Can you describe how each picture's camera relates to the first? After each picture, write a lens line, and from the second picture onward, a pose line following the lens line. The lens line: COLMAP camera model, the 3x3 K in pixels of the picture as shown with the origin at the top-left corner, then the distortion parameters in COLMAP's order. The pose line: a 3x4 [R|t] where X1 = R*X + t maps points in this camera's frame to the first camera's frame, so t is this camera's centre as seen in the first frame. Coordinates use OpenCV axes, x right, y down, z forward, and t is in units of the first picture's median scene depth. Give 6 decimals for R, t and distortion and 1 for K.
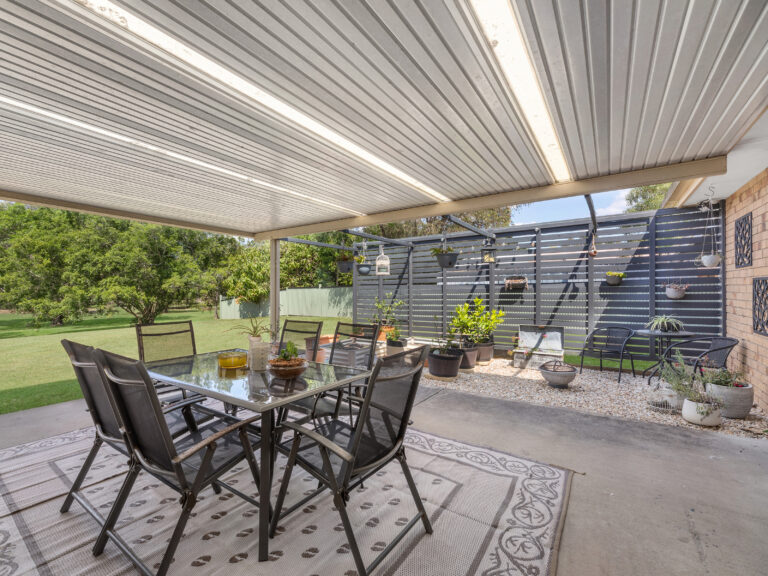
lens RADIAL K [[353.9, 0, 382.2], [0, 353.9, 283.6], [0, 0, 1]] dist [-0.001469, -0.000046]
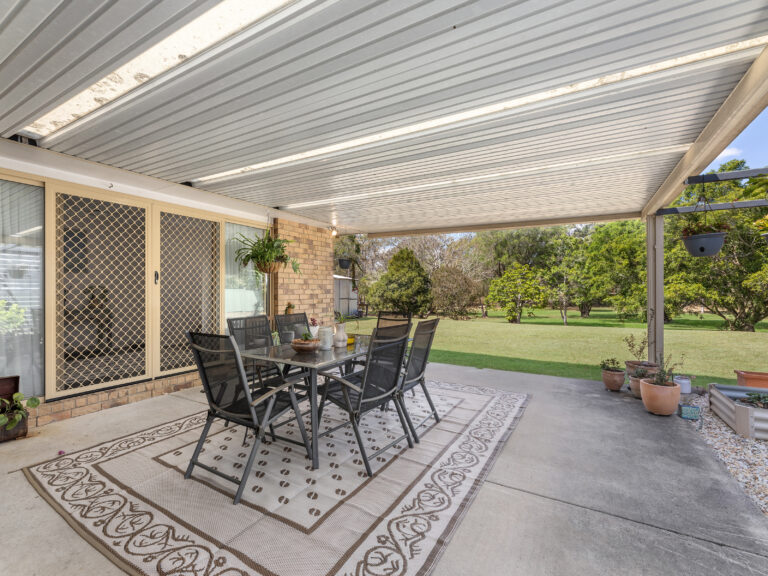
lens RADIAL K [[353.9, 0, 382.3], [0, 353.9, 291.8], [0, 0, 1]] dist [-0.001469, -0.000046]
pose [[0.048512, 0.009790, -0.998775, 0.823058], [0.023018, 0.999675, 0.010916, 0.004160], [0.998557, -0.023519, 0.048271, 0.903017]]
